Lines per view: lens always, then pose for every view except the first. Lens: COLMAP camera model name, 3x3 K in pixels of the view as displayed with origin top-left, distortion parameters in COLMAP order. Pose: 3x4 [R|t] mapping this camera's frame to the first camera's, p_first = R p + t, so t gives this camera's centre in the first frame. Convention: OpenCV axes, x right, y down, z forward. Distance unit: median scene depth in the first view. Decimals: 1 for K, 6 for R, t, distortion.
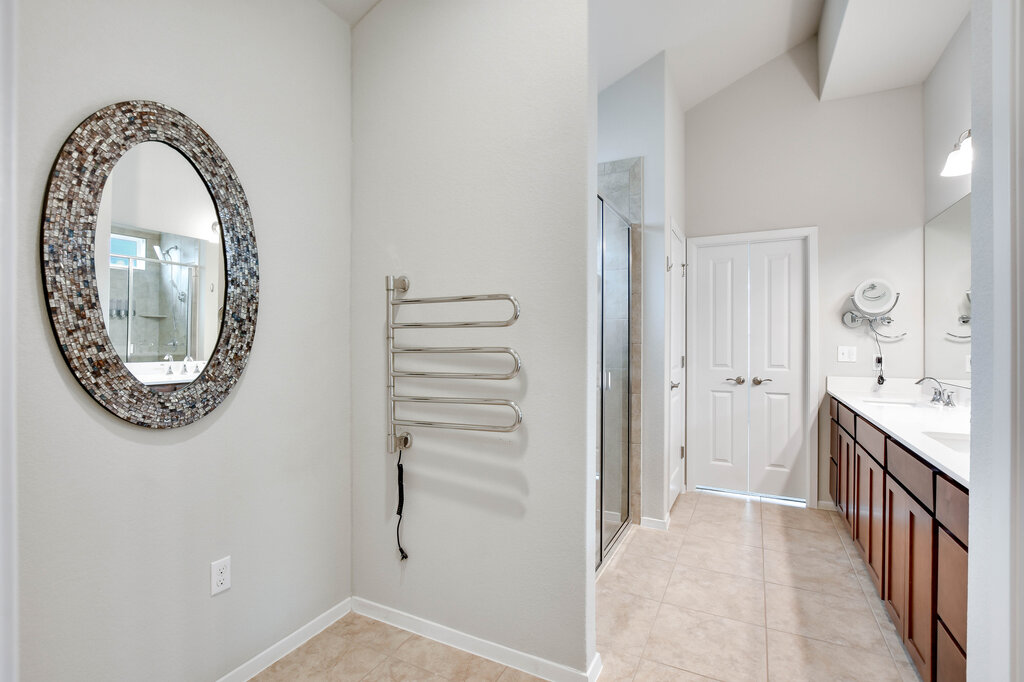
lens RADIAL K [[470.7, 0, 514.4], [0, 470.7, 342.6], [0, 0, 1]] dist [0.002793, -0.000428]
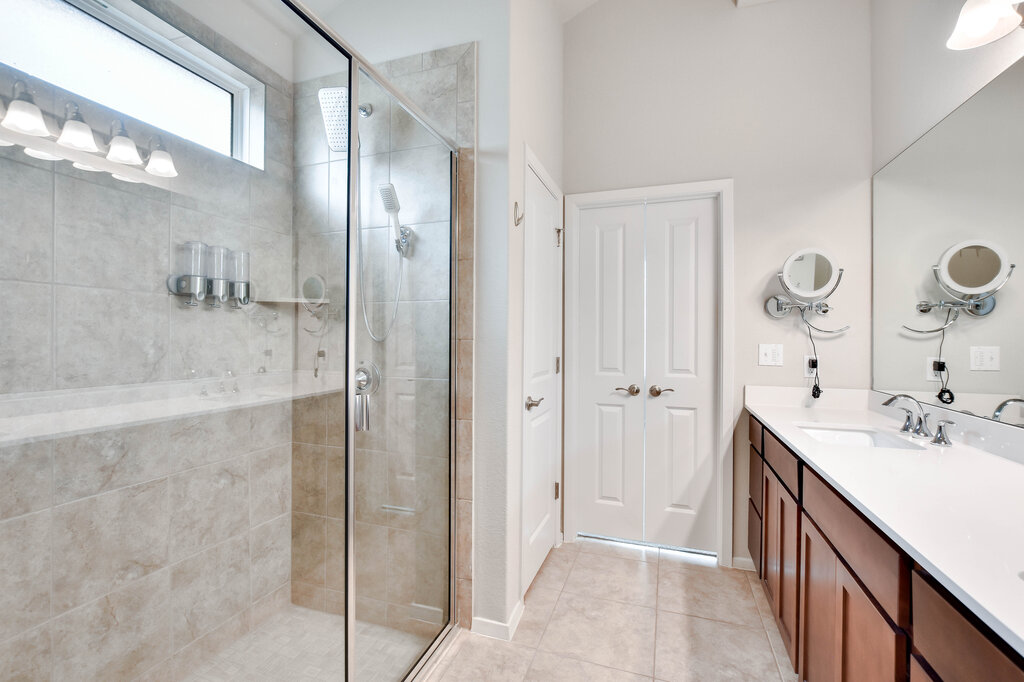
lens RADIAL K [[457.9, 0, 503.6], [0, 457.9, 336.4], [0, 0, 1]] dist [0.002160, 0.000906]
pose [[0.992068, 0.004495, 0.125624, 0.216916], [-0.004057, 0.999985, -0.003744, 0.000147], [-0.125639, 0.003205, 0.992071, 0.364965]]
